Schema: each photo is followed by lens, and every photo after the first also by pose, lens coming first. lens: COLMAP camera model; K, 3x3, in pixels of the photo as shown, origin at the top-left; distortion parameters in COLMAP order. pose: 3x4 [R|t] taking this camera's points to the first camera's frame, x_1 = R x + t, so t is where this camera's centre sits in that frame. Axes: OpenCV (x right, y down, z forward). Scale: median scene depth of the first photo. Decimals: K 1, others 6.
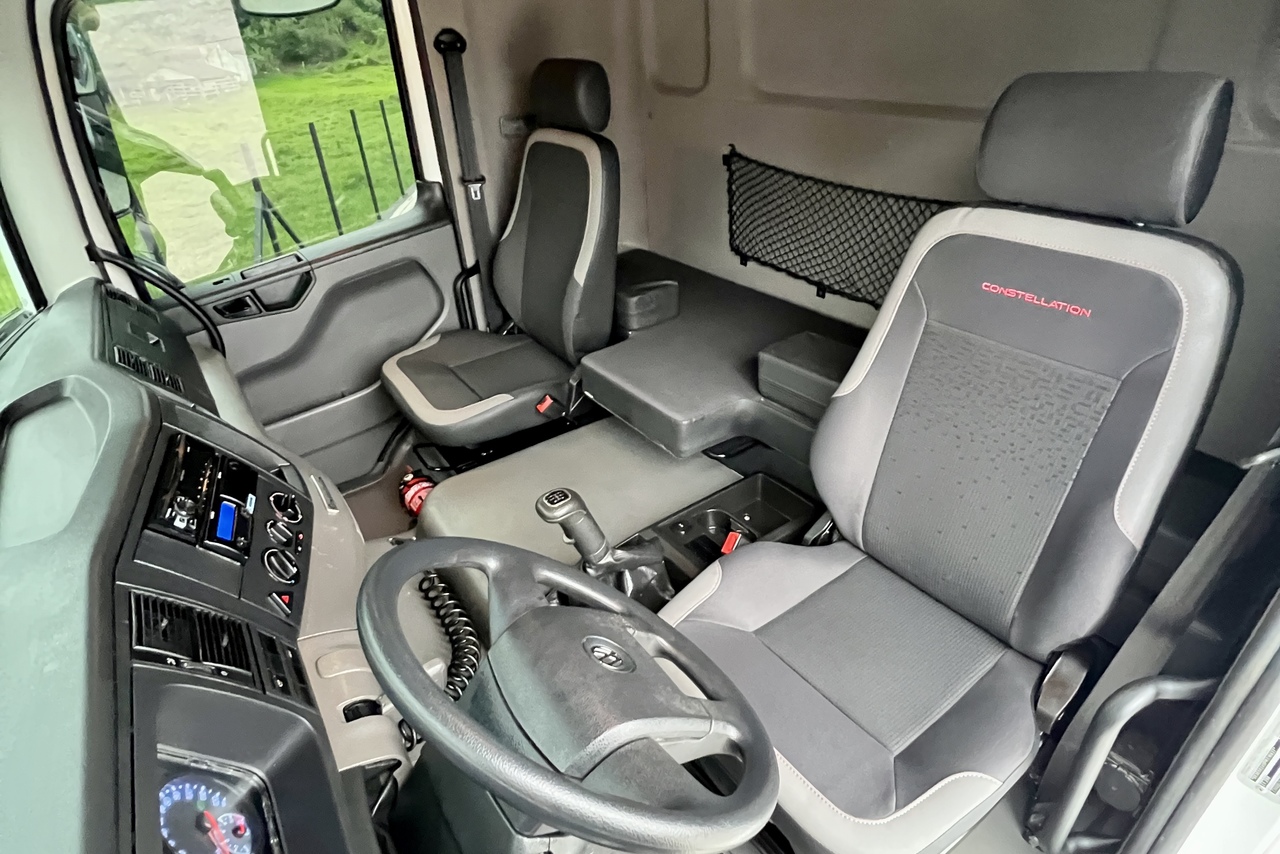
lens RADIAL K [[655.3, 0, 640.0], [0, 655.3, 427.0], [0, 0, 1]] dist [-0.002024, -0.000323]
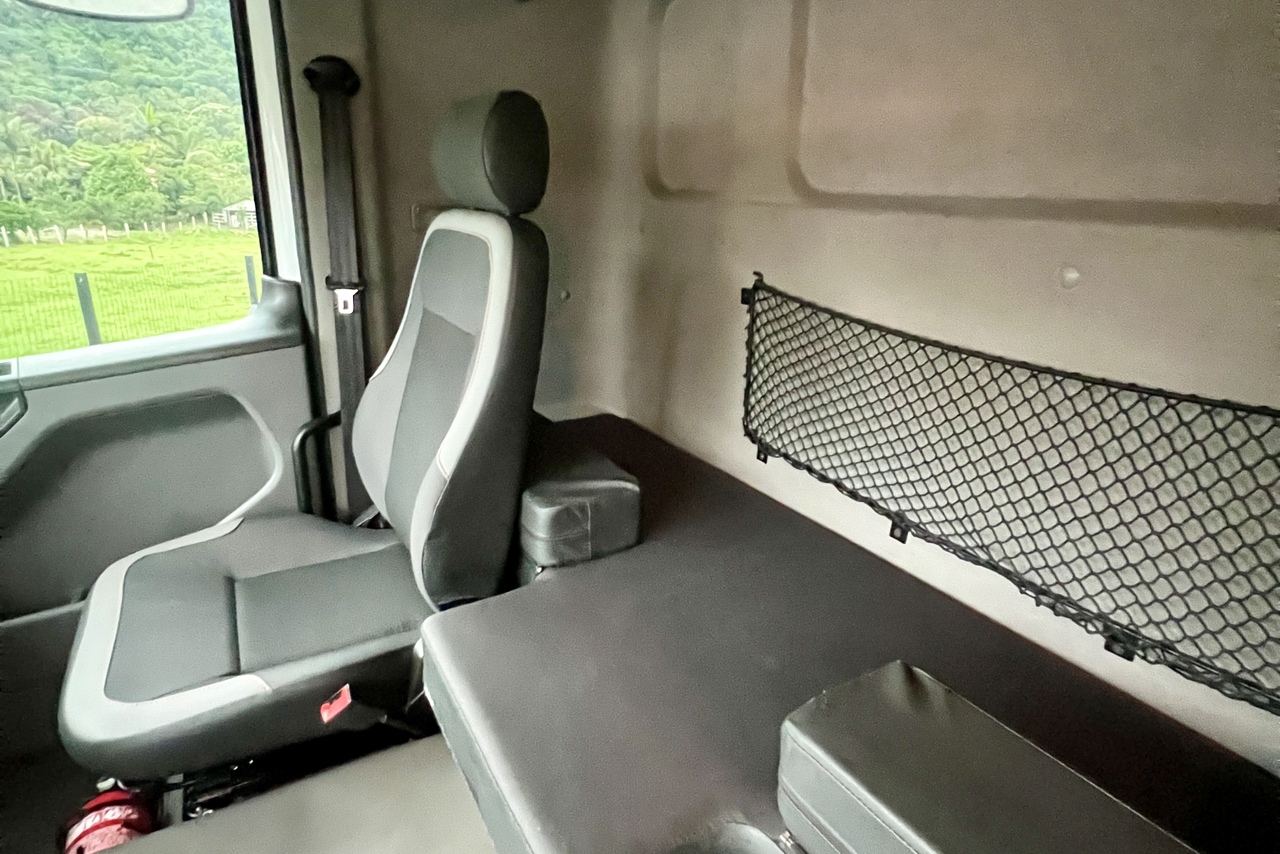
lens RADIAL K [[678.6, 0, 640.0], [0, 678.6, 427.0], [0, 0, 1]] dist [0.000148, -0.000200]
pose [[0.993351, 0.111028, -0.030449, 0.064505], [-0.115059, 0.966552, -0.229212, -0.128625], [0.003981, 0.231192, 0.972900, 0.404971]]
